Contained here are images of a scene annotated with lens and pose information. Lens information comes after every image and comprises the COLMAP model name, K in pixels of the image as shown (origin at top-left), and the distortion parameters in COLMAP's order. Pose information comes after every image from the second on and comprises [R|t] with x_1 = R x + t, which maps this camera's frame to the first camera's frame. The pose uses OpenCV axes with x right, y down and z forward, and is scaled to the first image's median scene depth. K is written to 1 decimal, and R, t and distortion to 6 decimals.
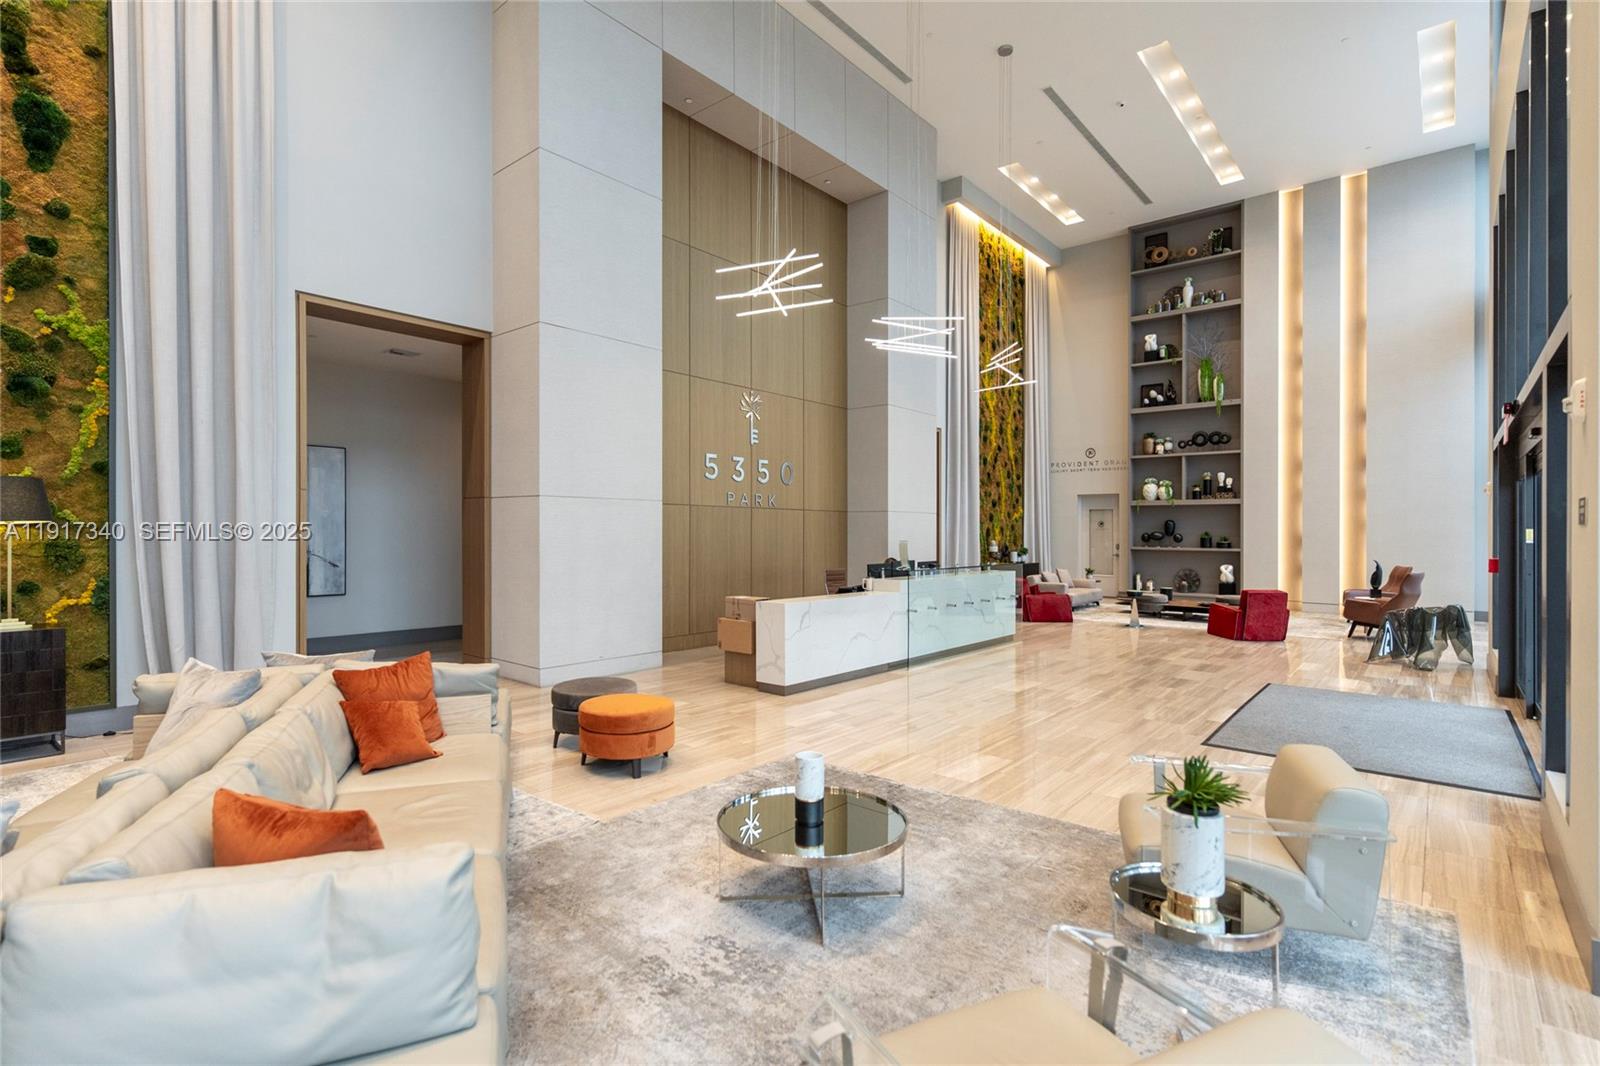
lens RADIAL K [[782.9, 0, 800.0], [0, 782.9, 533.0], [0, 0, 1]] dist [0.033014, 0.000166]
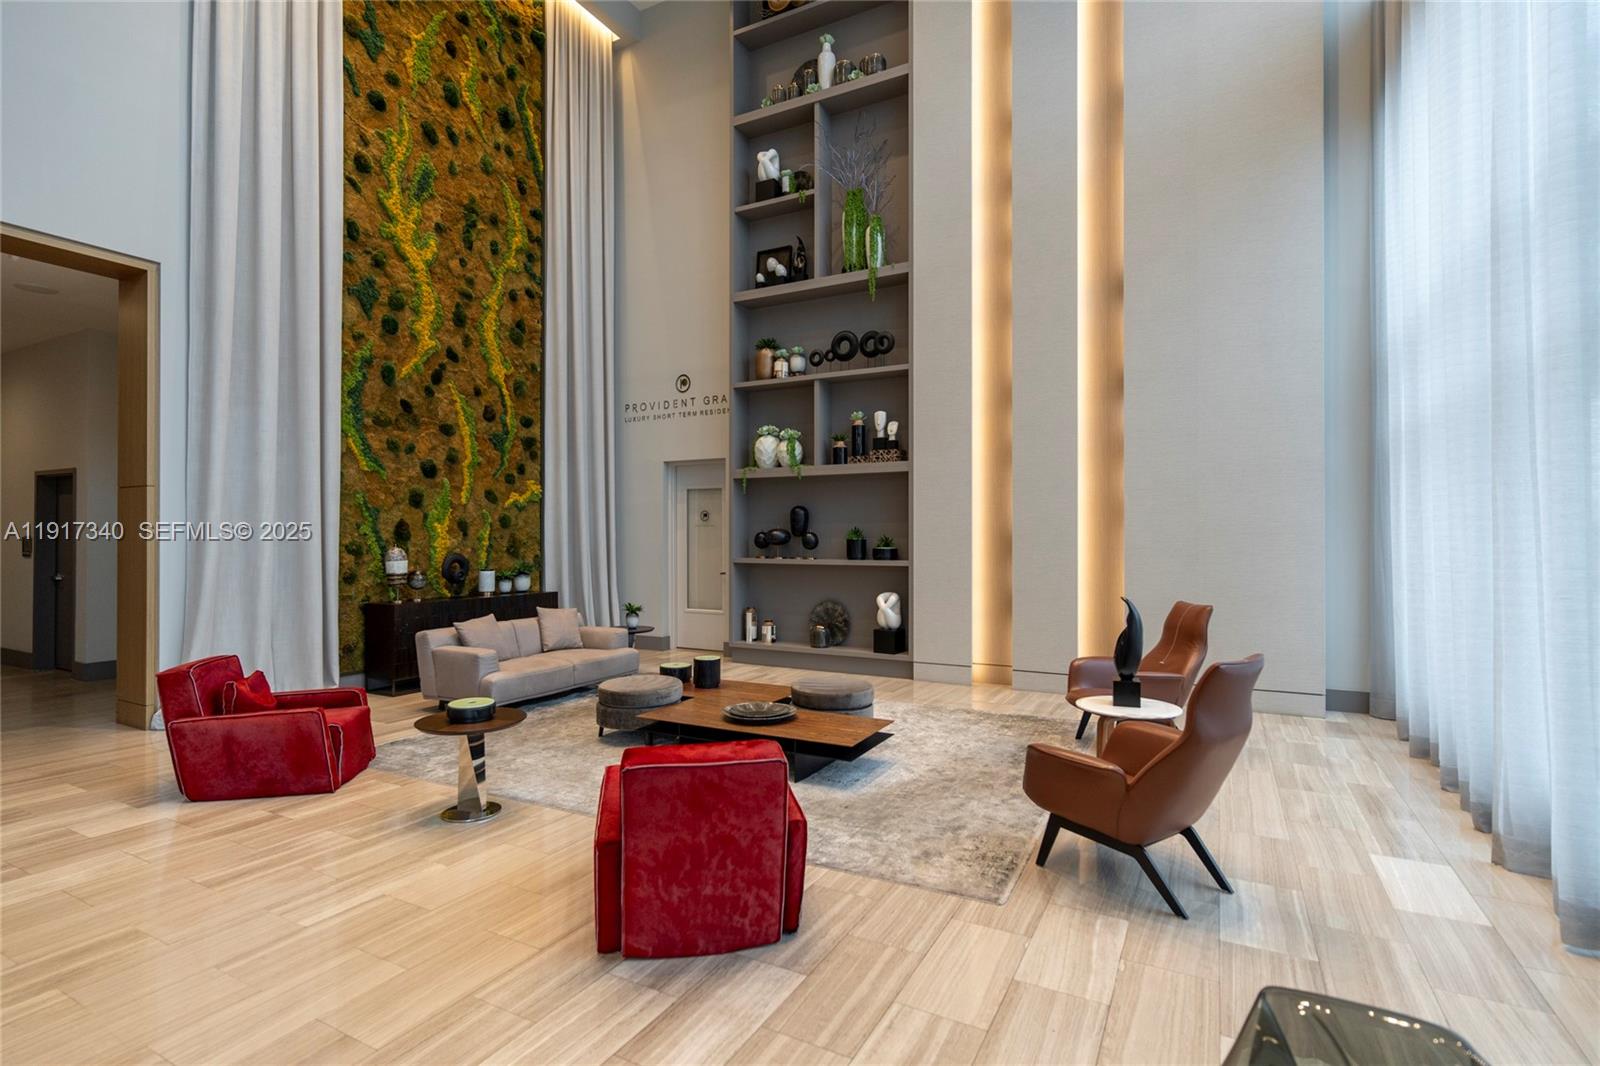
lens RADIAL K [[782.9, 0, 800.0], [0, 782.9, 533.0], [0, 0, 1]] dist [0.033014, 0.000166]
pose [[0.983160, -0.005764, 0.182653, 0.377228], [0.006878, 0.999961, -0.005465, 0.004176], [-0.182615, 0.006630, 0.983162, 0.497571]]
